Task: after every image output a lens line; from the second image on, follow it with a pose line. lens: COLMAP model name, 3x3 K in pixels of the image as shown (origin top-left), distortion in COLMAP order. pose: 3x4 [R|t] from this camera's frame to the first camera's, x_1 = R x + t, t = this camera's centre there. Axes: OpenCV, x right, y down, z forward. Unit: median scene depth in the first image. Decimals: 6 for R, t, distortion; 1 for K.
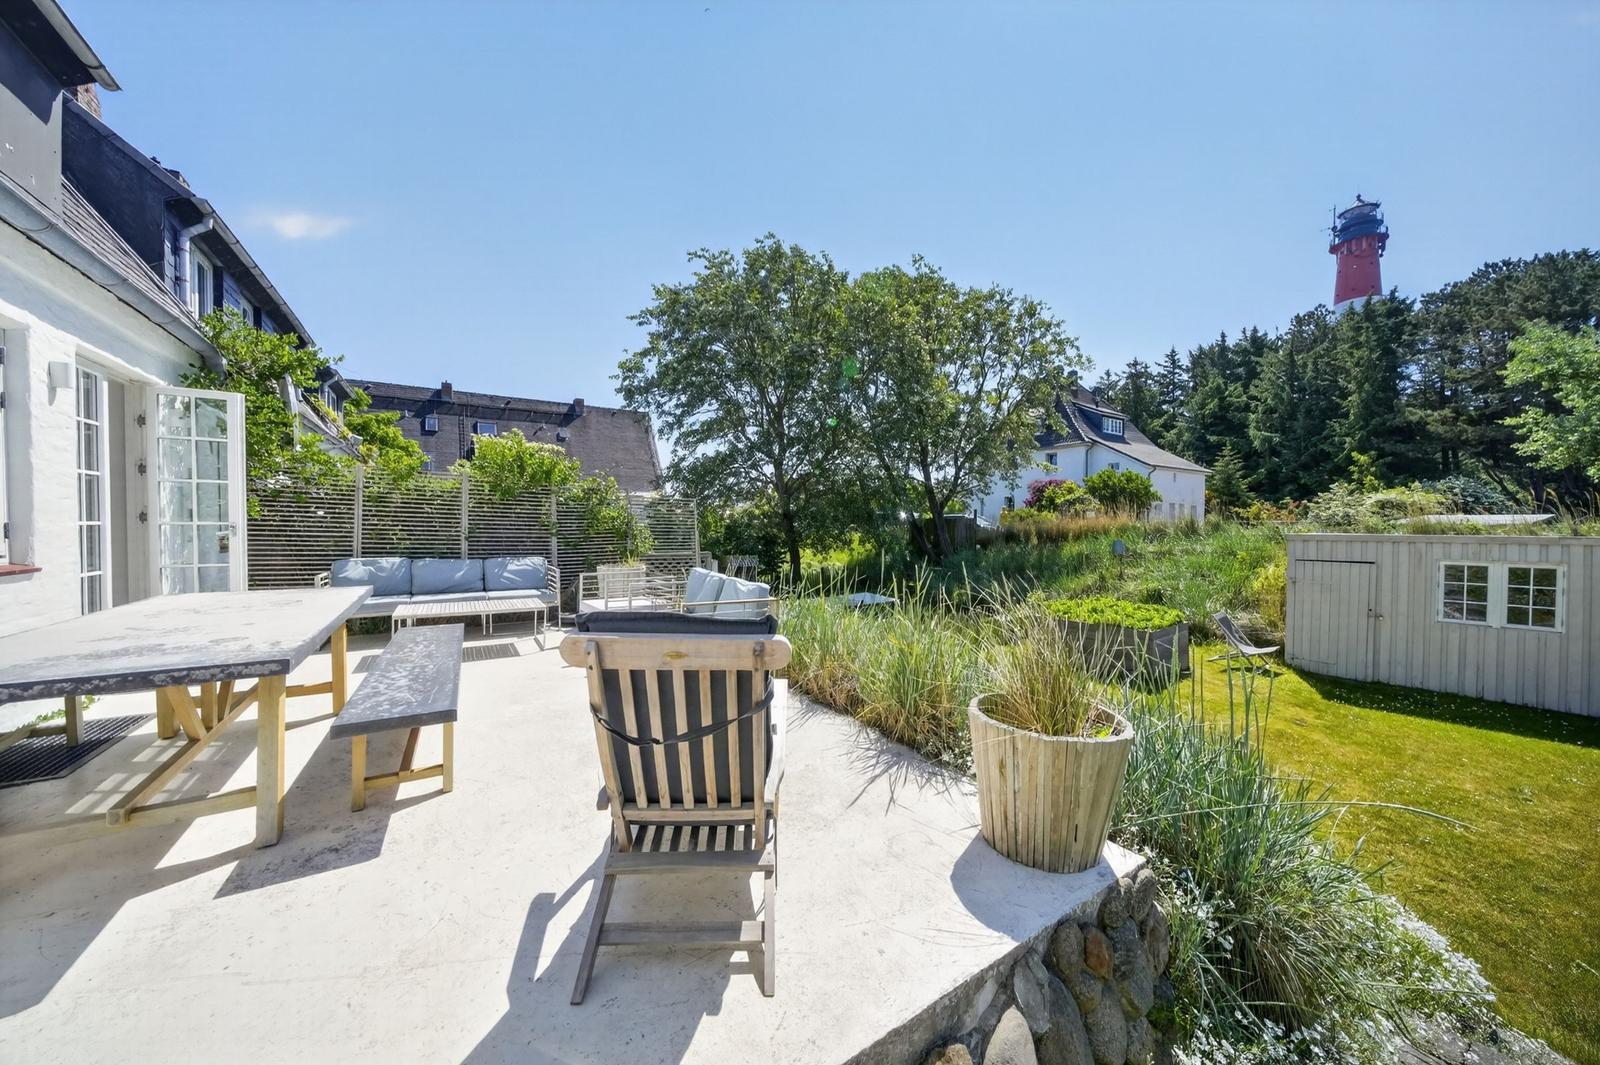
lens RADIAL K [[544.8, 0, 795.8], [0, 544.8, 532.5], [0, 0, 1]] dist [-0.001785, -0.000210]
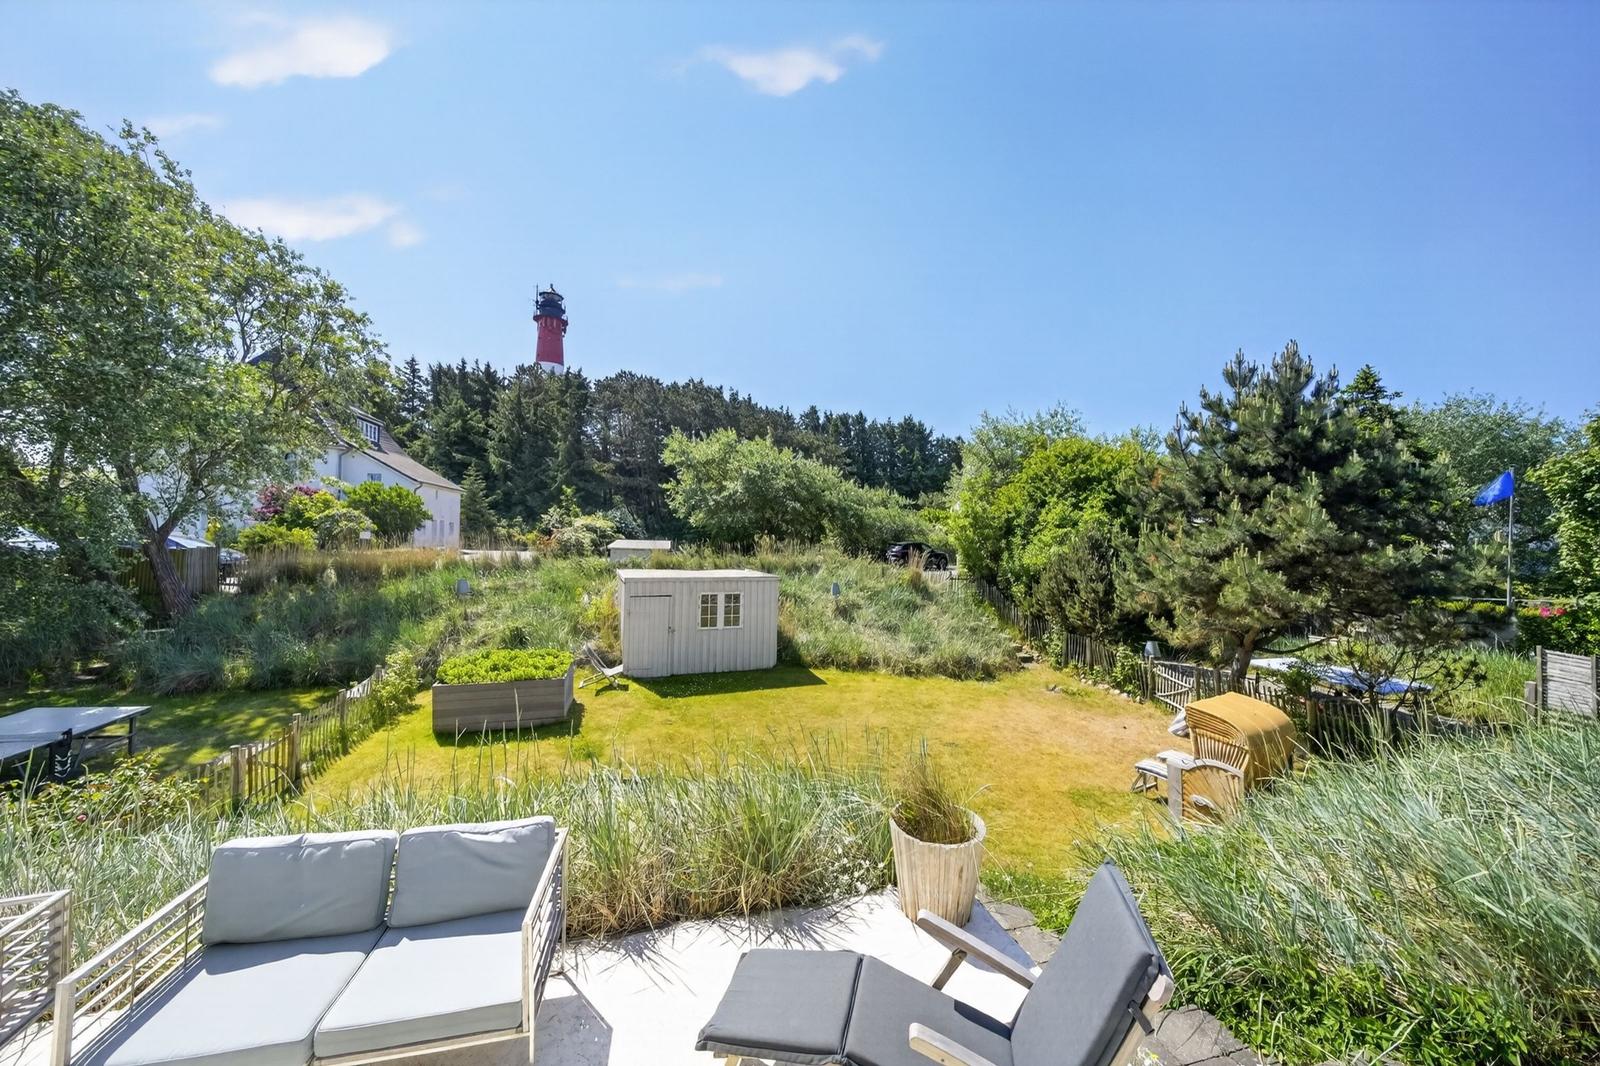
lens RADIAL K [[544.8, 0, 799.8], [0, 544.8, 537.7], [0, 0, 1]] dist [-0.001785, -0.000210]
pose [[0.302373, 0.000248, 0.953190, -0.054338], [-0.005739, 0.999982, 0.001561, -0.022848], [-0.953172, -0.005942, 0.302369, 0.044124]]
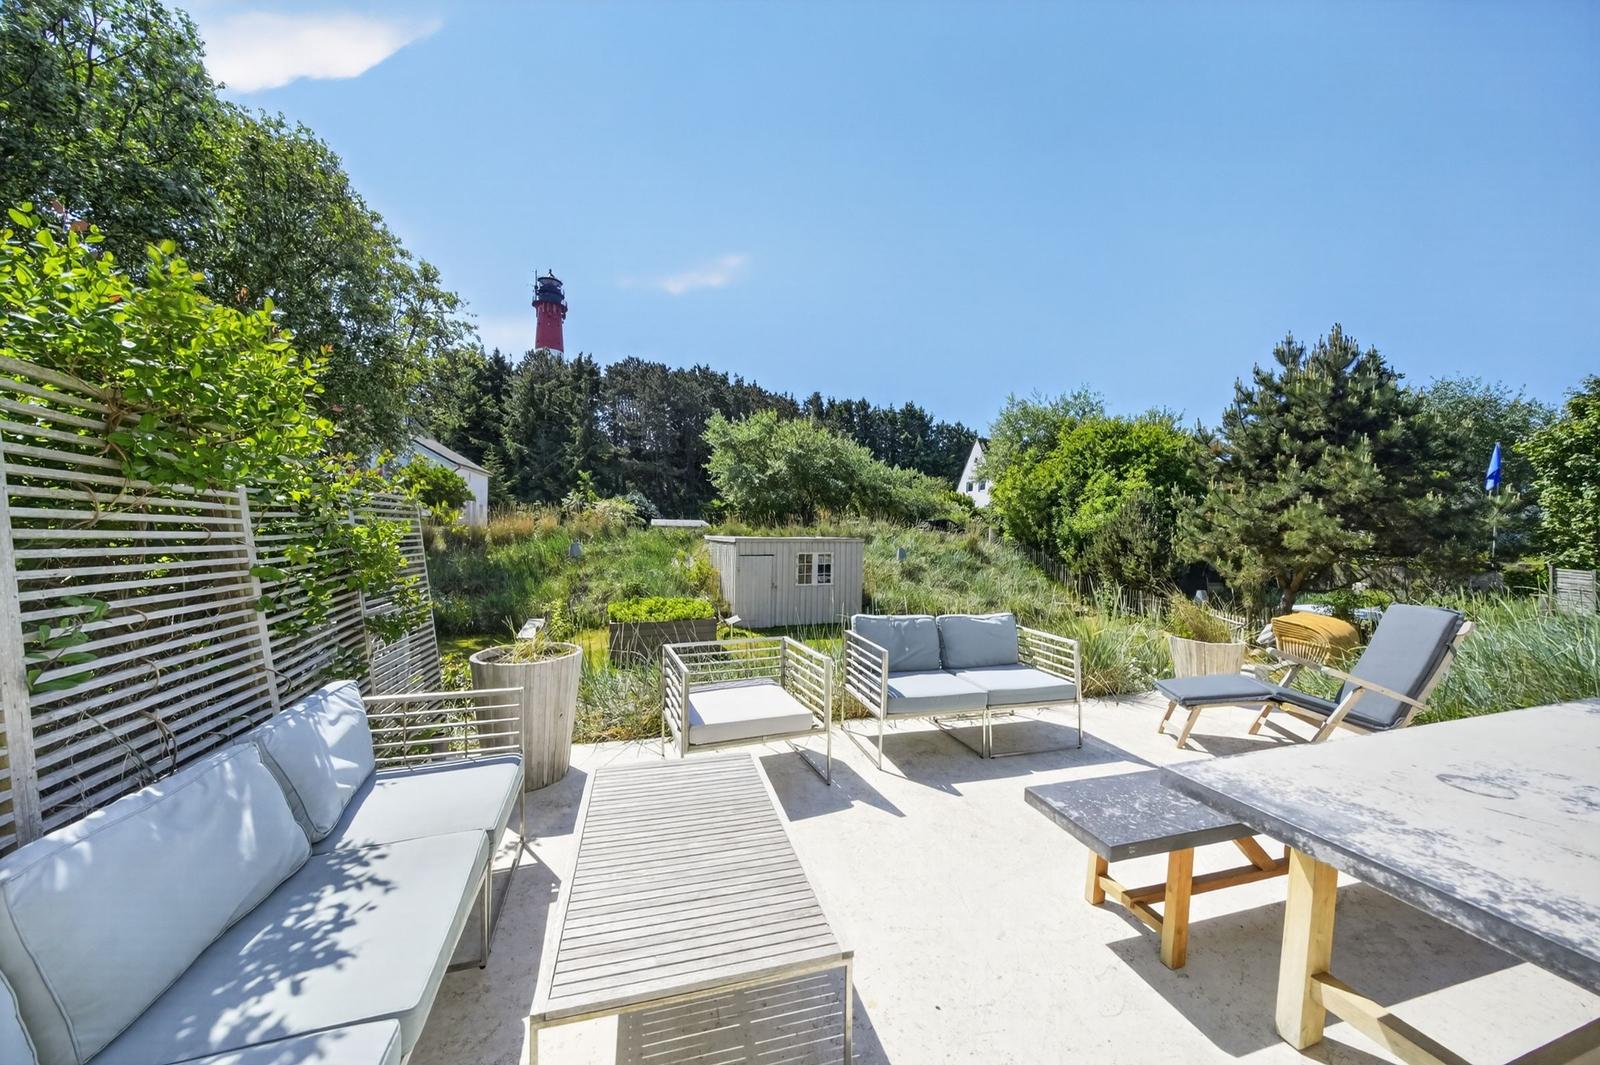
lens RADIAL K [[544.8, 0, 798.1], [0, 544.8, 538.7], [0, 0, 1]] dist [-0.001785, -0.000210]
pose [[0.276770, -0.022300, 0.960677, -0.108001], [0.000568, 0.999734, 0.023043, -0.006972], [-0.960936, -0.005832, 0.276709, 0.098535]]
